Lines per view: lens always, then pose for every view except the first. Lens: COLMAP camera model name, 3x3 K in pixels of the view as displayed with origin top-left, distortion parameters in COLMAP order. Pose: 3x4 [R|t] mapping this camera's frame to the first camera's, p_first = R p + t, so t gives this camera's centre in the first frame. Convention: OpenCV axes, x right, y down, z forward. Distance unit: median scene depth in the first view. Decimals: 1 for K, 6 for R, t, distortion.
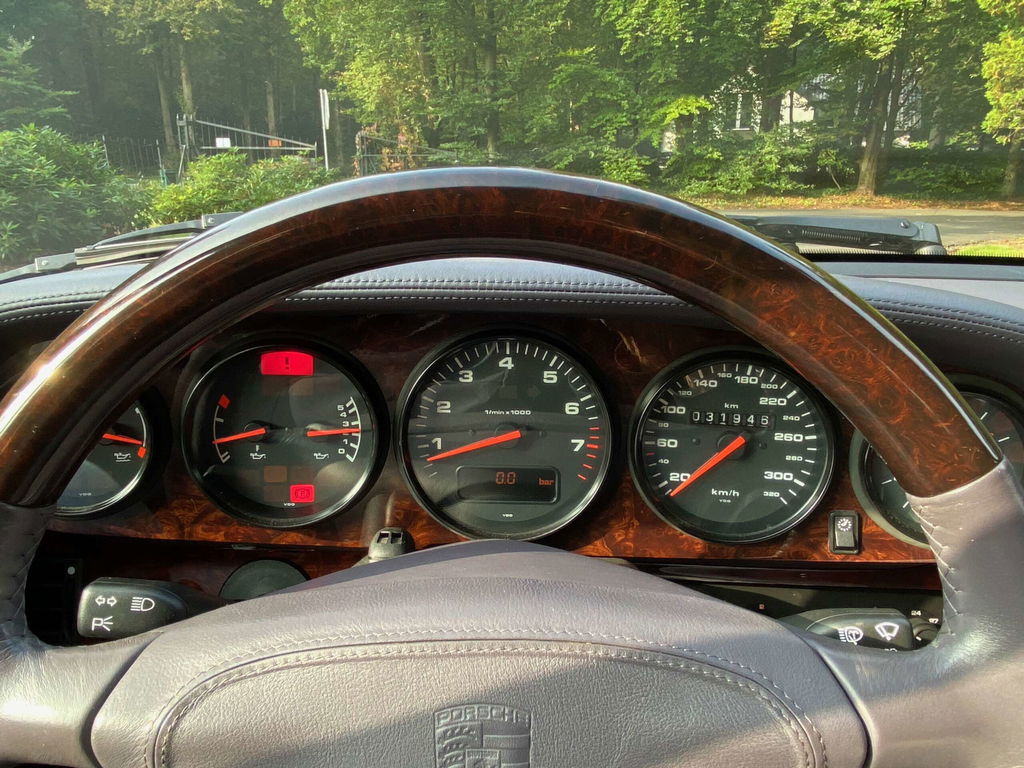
lens RADIAL K [[752.5, 0, 512.0], [0, 752.5, 384.0], [0, 0, 1]] dist [0.089475, -0.126650]
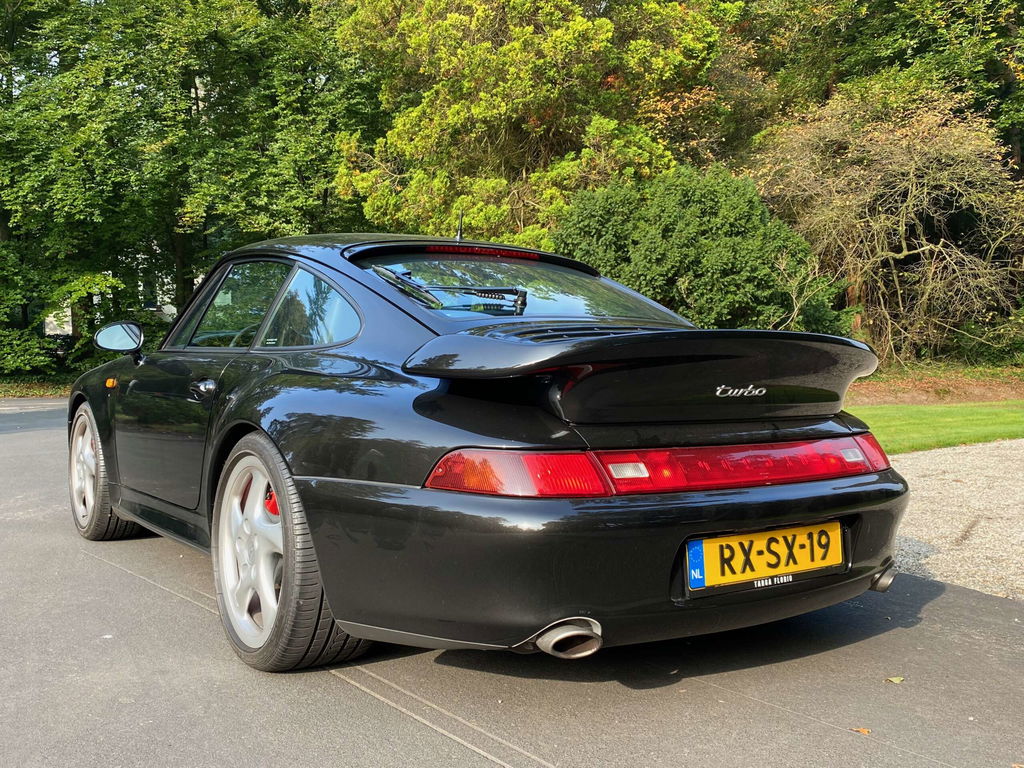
lens RADIAL K [[1029.6, 0, 512.0], [0, 1029.6, 384.0], [0, 0, 1]] dist [0.056114, -0.017141]
pose [[0.808619, -0.031405, 0.587493, -0.086524], [0.175810, 0.965845, -0.190352, 0.058251], [-0.561450, 0.257209, 0.786522, -0.181371]]
